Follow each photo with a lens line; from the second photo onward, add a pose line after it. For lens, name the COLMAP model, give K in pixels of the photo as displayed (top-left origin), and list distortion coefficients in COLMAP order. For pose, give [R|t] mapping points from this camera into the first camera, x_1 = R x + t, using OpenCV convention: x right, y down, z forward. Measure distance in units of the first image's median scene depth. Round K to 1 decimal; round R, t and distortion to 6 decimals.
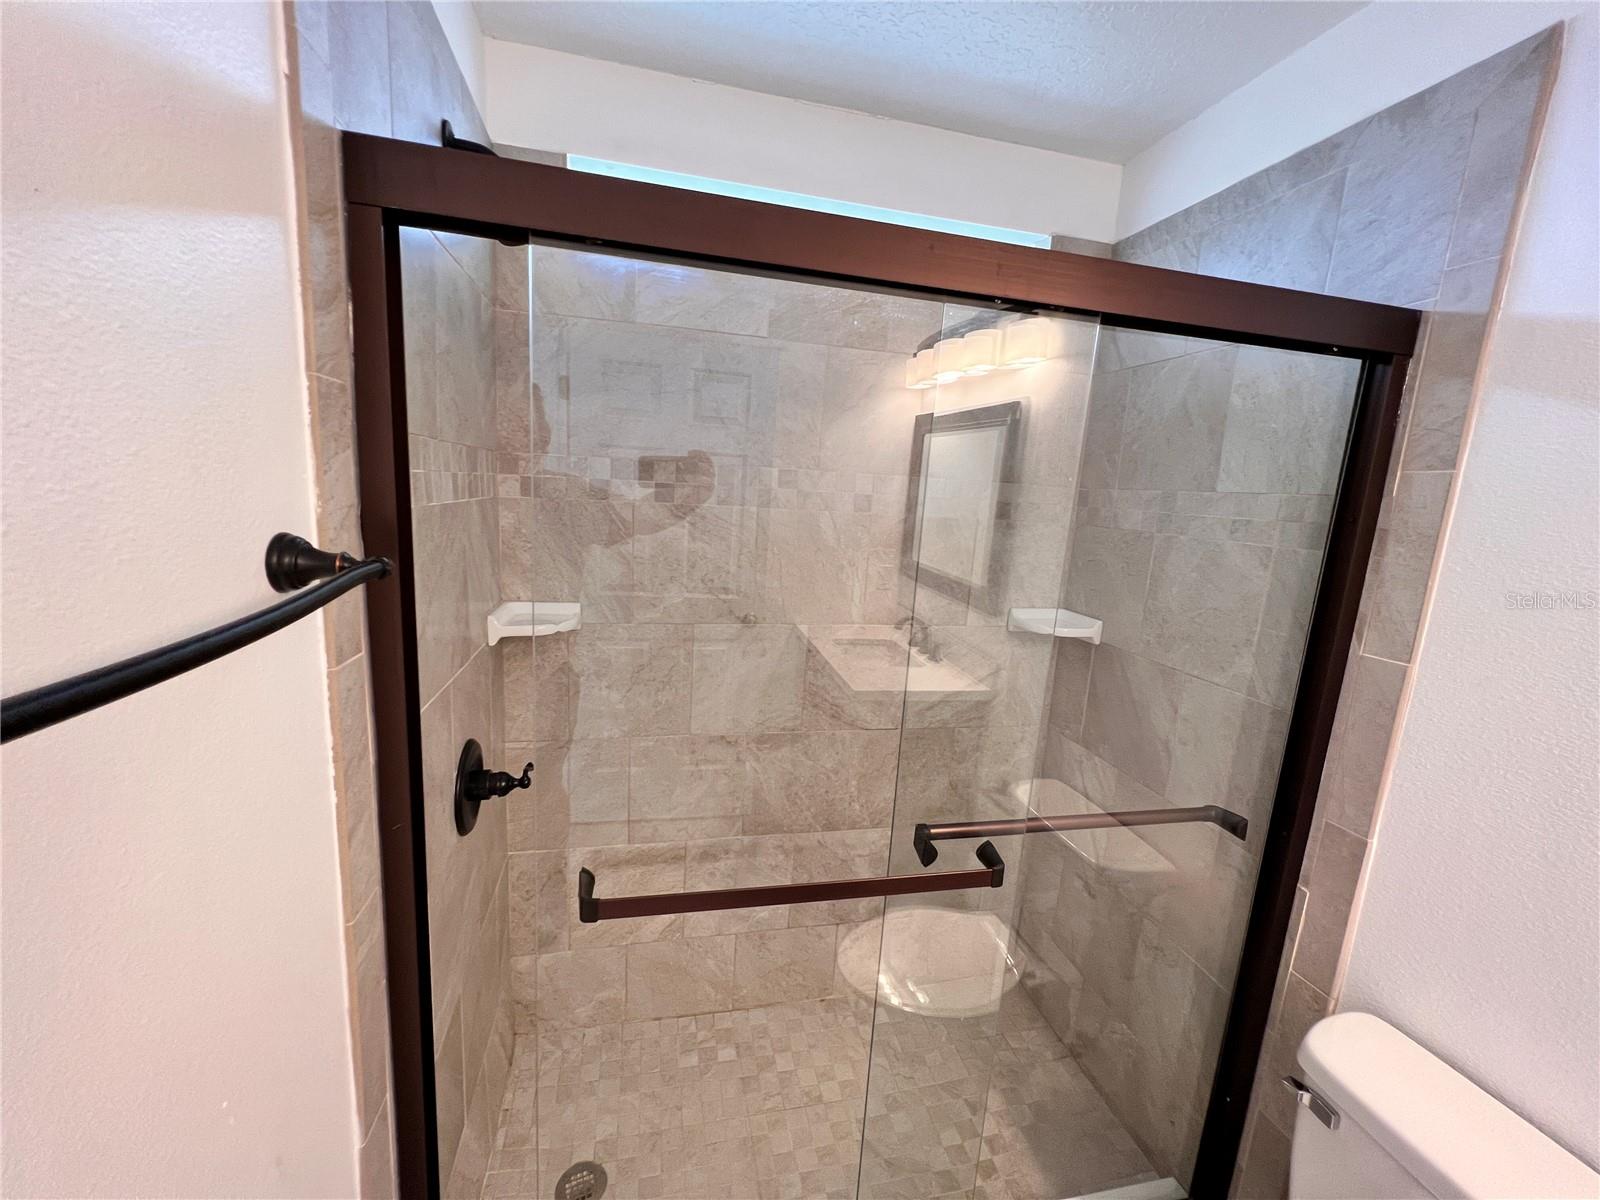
lens RADIAL K [[640.8, 0, 791.0], [0, 640.8, 597.6], [0, 0, 1]] dist [-0.001763, 0.000977]
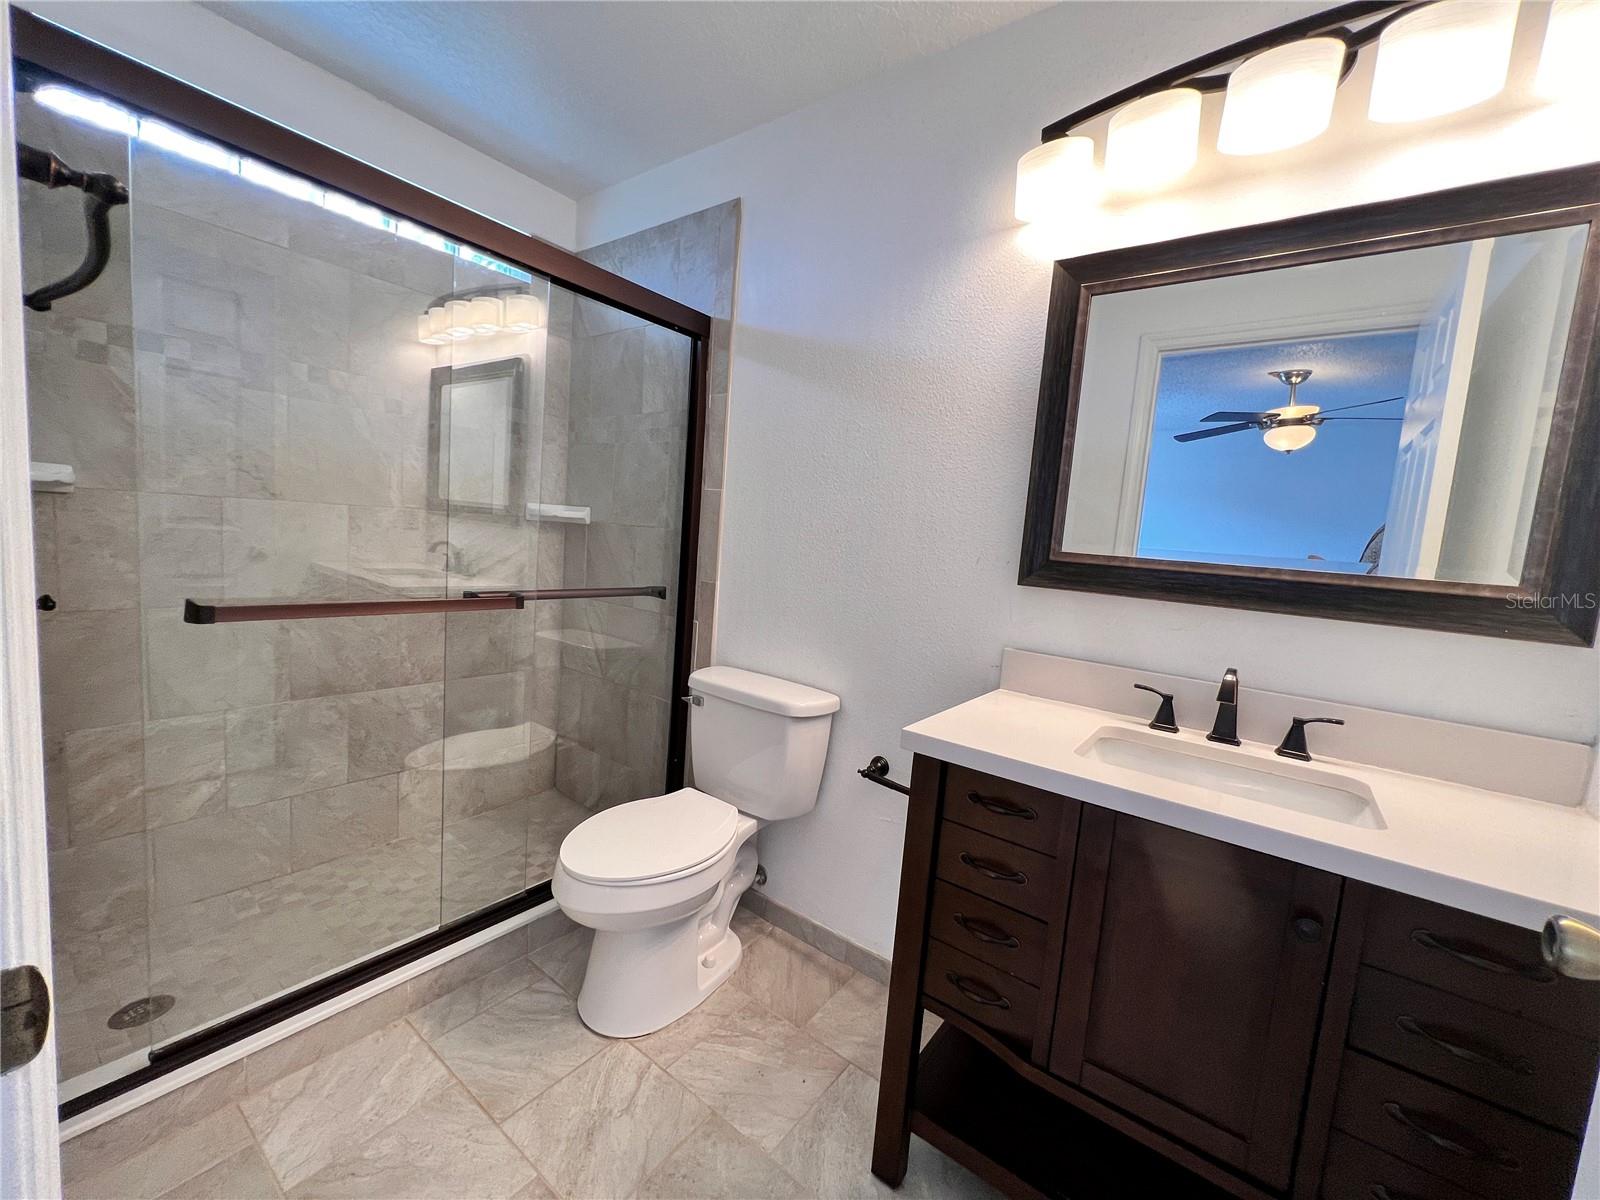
lens RADIAL K [[640.8, 0, 794.9], [0, 640.8, 600.3], [0, 0, 1]] dist [-0.001763, 0.000977]
pose [[0.763568, -0.070577, 0.641859, -0.120875], [0.083345, 0.996466, 0.010420, 0.288214], [-0.640326, 0.045540, 0.766752, -0.443331]]
